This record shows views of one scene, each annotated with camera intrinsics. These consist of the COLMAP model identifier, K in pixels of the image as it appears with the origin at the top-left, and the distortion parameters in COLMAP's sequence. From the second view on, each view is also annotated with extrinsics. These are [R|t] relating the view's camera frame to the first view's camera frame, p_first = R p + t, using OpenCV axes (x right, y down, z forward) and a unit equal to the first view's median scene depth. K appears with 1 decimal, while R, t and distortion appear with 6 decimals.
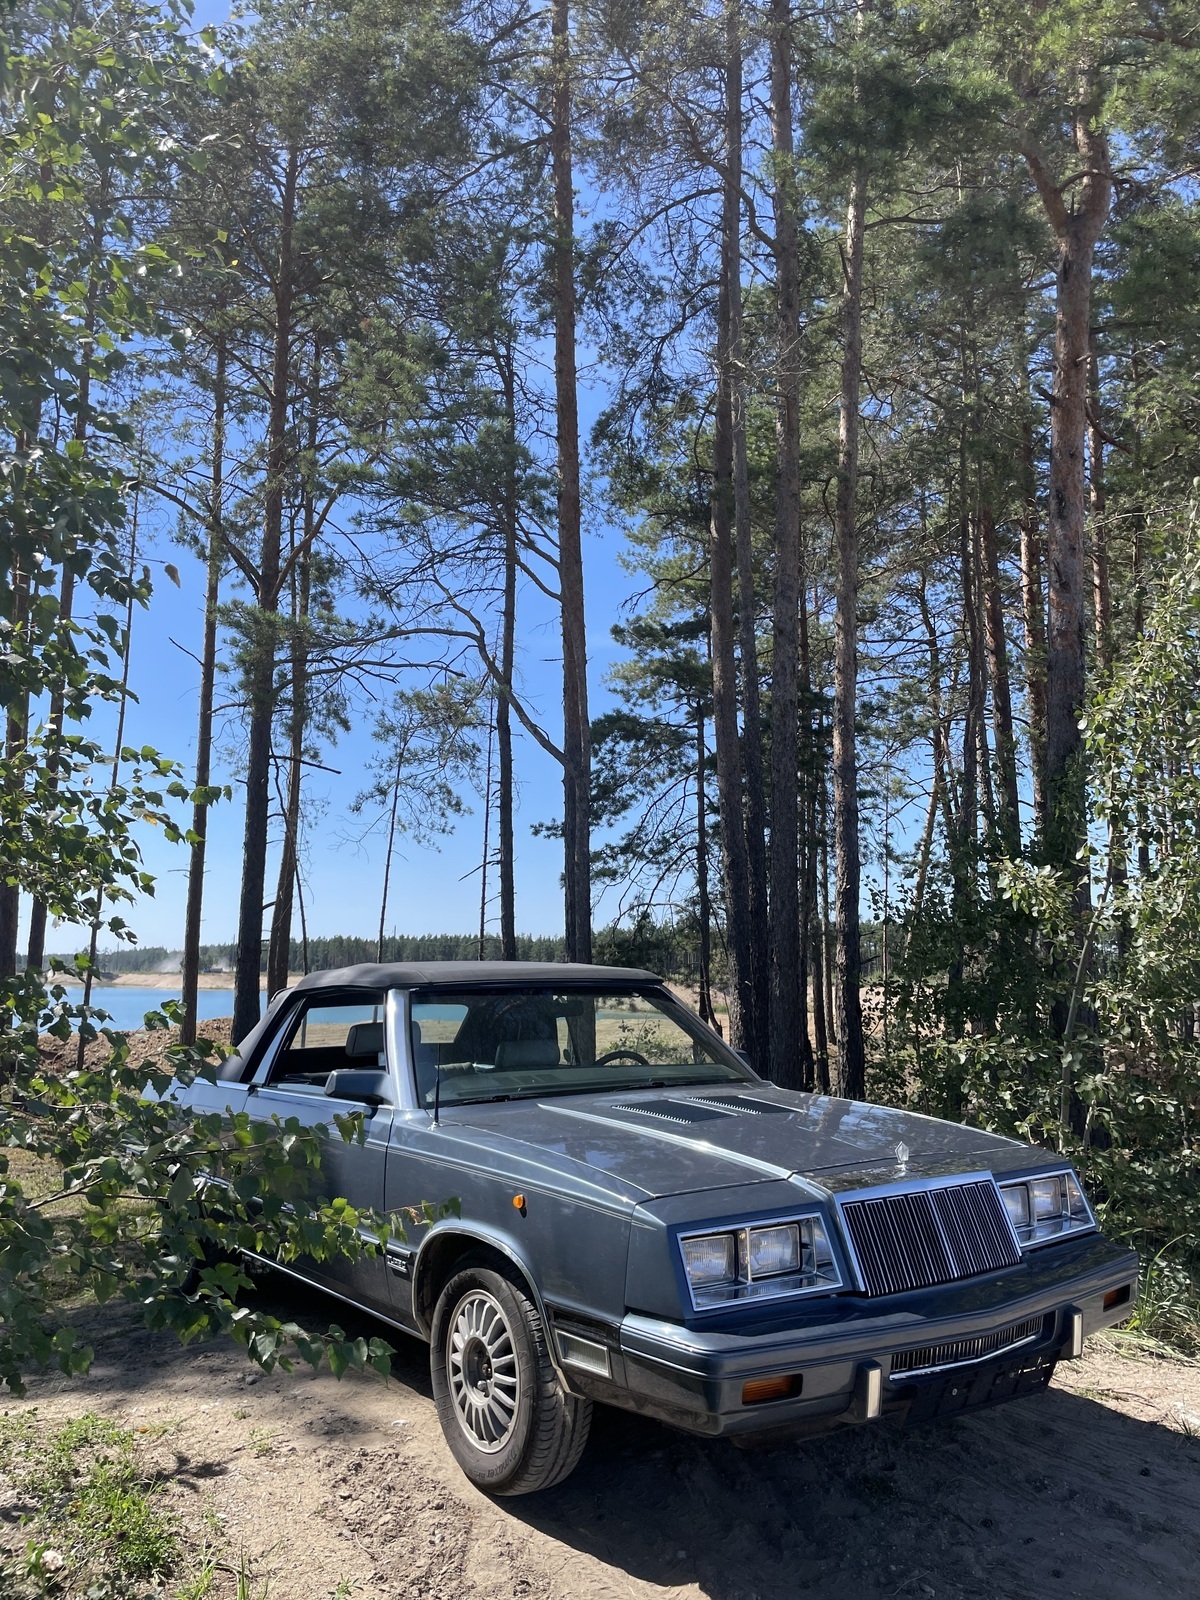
lens RADIAL K [[1237.0, 0, 606.9], [0, 1237.0, 764.8], [0, 0, 1]] dist [0.076519, -0.108293]
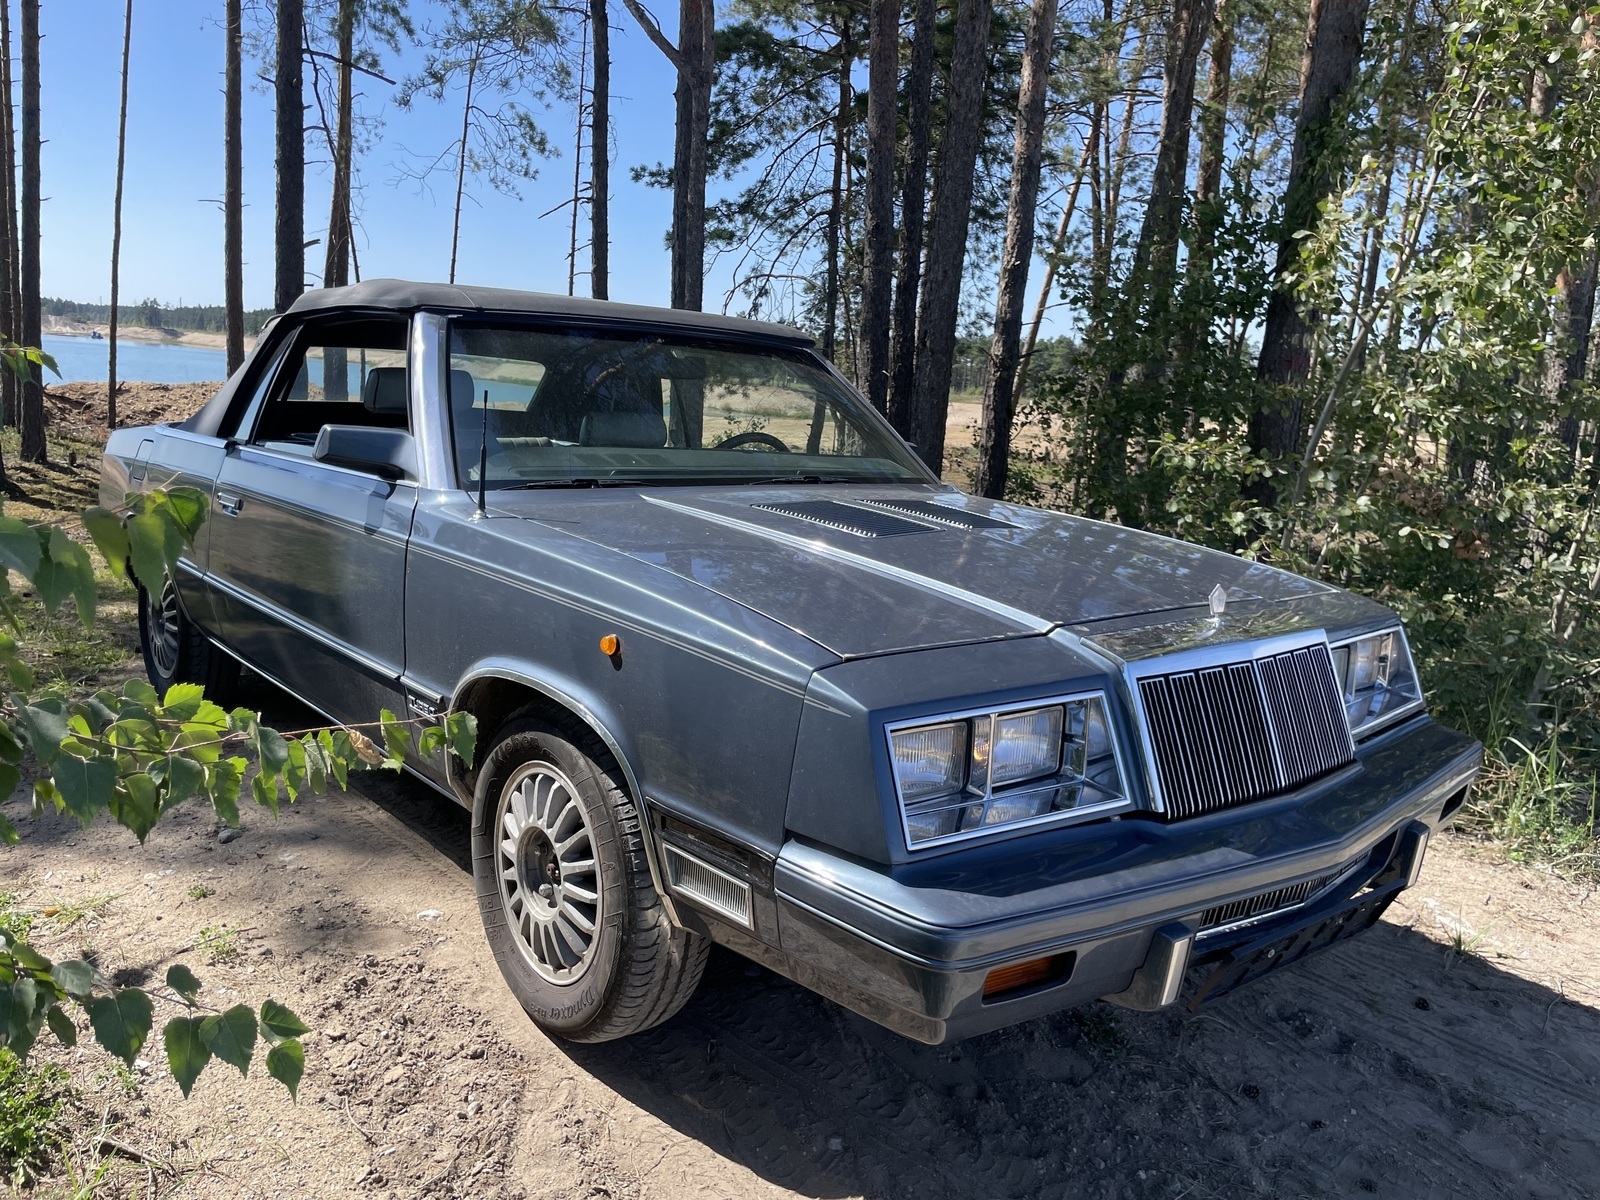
lens RADIAL K [[1237.0, 0, 793.4], [0, 1237.0, 601.4], [0, 0, 1]] dist [0.076519, -0.108293]
pose [[0.995044, 0.053117, 0.084062, -0.031662], [-0.078516, 0.938433, 0.336421, 0.114096], [-0.061017, -0.341354, 0.937952, 0.415772]]
